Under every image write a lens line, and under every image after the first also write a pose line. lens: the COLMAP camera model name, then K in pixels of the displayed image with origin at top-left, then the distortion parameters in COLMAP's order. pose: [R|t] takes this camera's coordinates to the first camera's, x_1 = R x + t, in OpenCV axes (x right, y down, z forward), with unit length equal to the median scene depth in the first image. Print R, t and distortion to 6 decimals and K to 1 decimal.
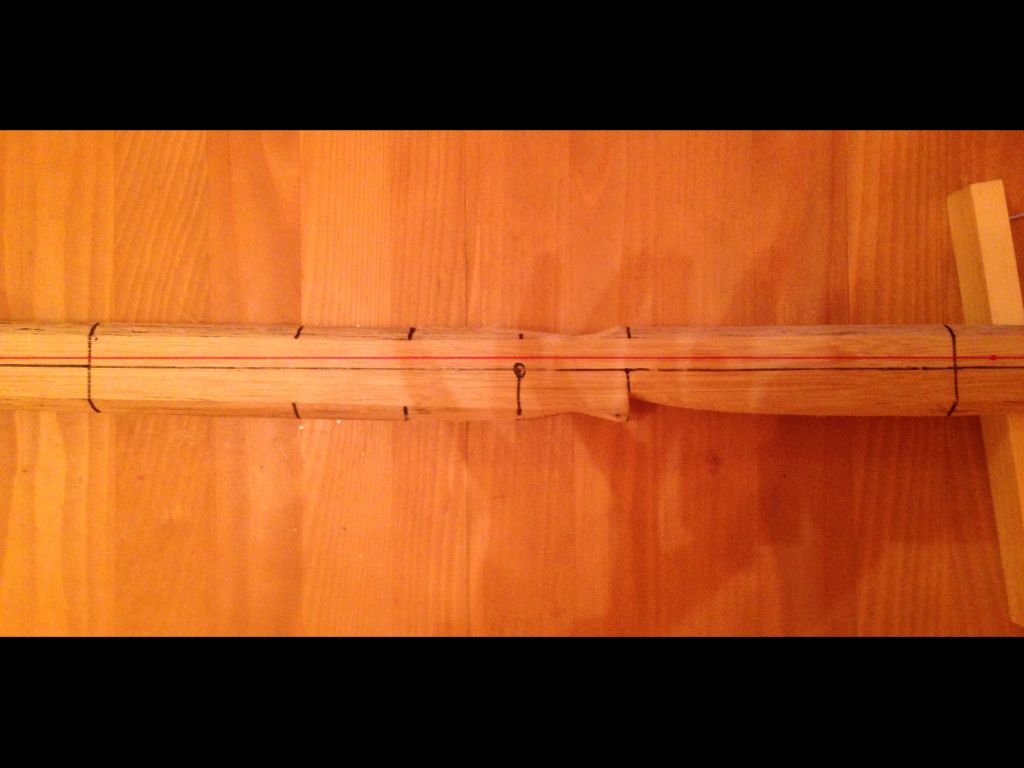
lens RADIAL K [[985.7, 0, 512.4], [0, 985.7, 383.6], [0, 0, 1]] dist [0.002761, 0.000000]
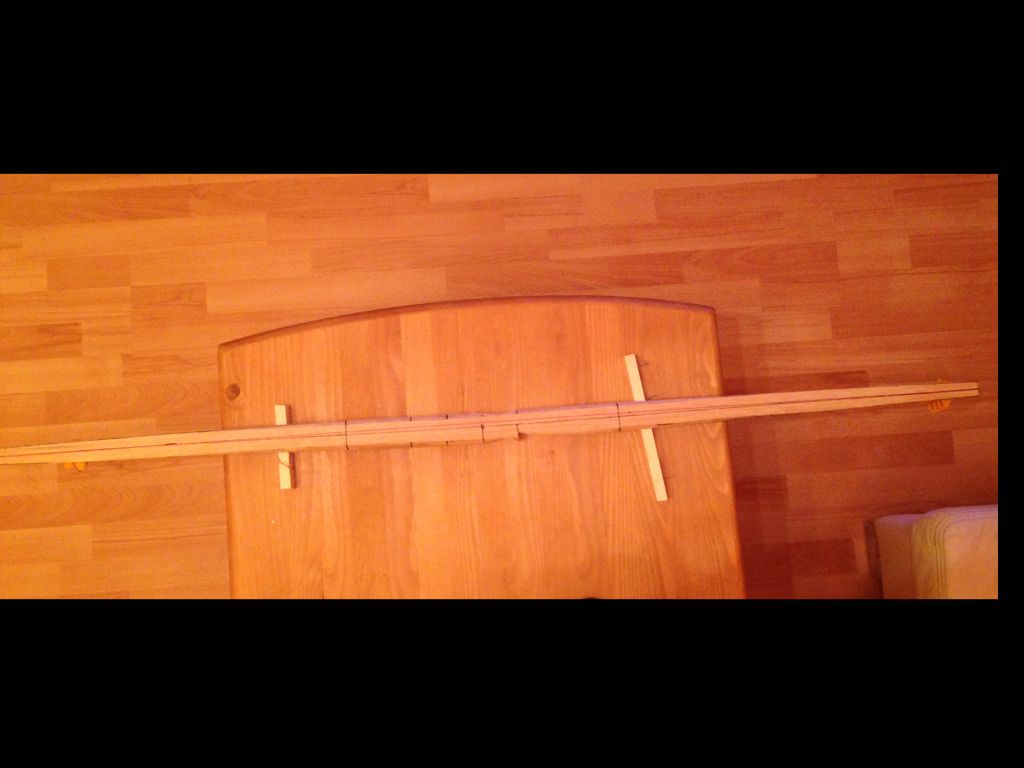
lens RADIAL K [[985.7, 0, 510.4], [0, 985.7, 382.6], [0, 0, 1]] dist [0.002761, 0.000000]
pose [[0.997369, -0.068626, 0.023345, 0.028408], [0.069752, 0.996238, -0.051423, 0.013264], [-0.019728, 0.052916, 0.998404, -1.940654]]
